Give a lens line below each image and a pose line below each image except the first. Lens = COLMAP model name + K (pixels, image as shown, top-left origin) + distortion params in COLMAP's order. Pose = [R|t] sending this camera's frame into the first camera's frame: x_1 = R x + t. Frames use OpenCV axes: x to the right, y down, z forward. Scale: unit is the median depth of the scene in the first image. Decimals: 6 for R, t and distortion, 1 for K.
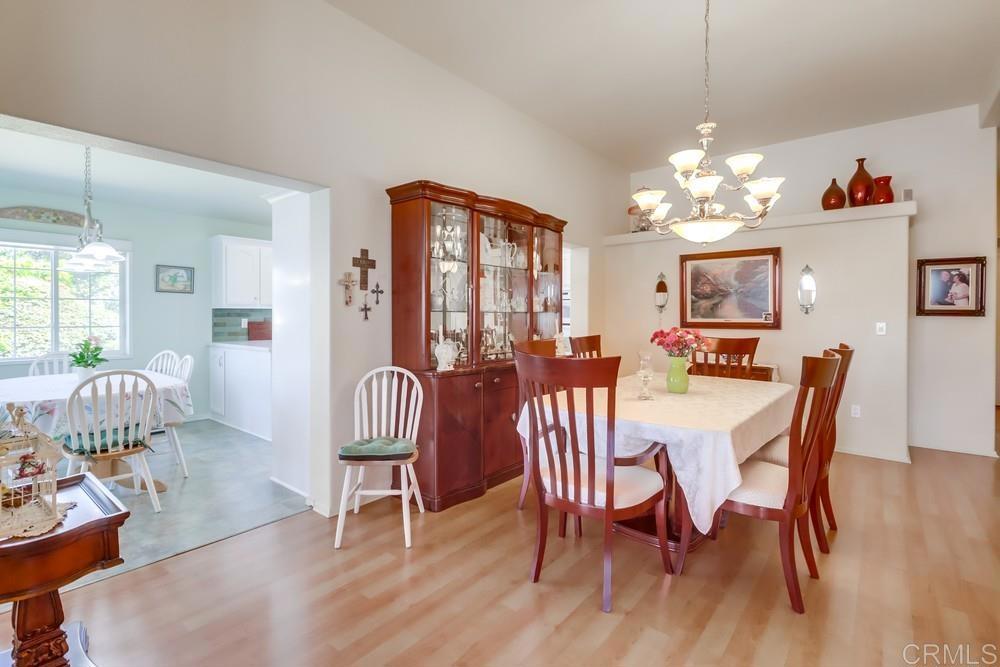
lens RADIAL K [[458.9, 0, 492.4], [0, 458.9, 324.9], [0, 0, 1]] dist [-0.003655, -0.005656]
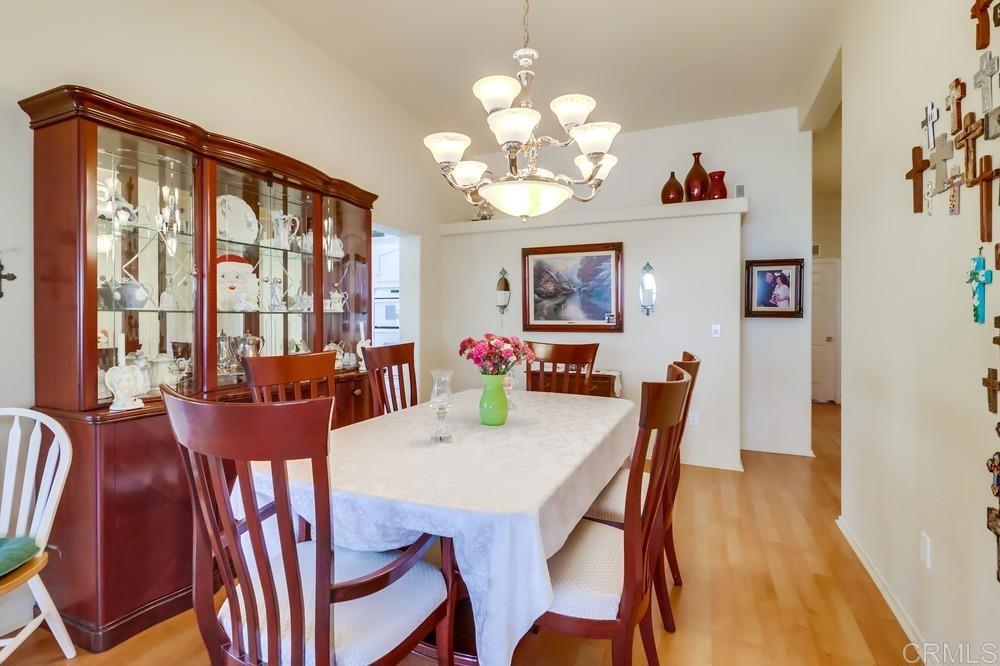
lens RADIAL K [[458.9, 0, 502.7], [0, 458.9, 330.2], [0, 0, 1]] dist [-0.003655, -0.005656]
pose [[0.956628, -0.008762, 0.291179, 0.184772], [0.006008, 0.999928, 0.010352, -0.007037], [-0.291249, -0.008154, 0.956613, 0.268490]]
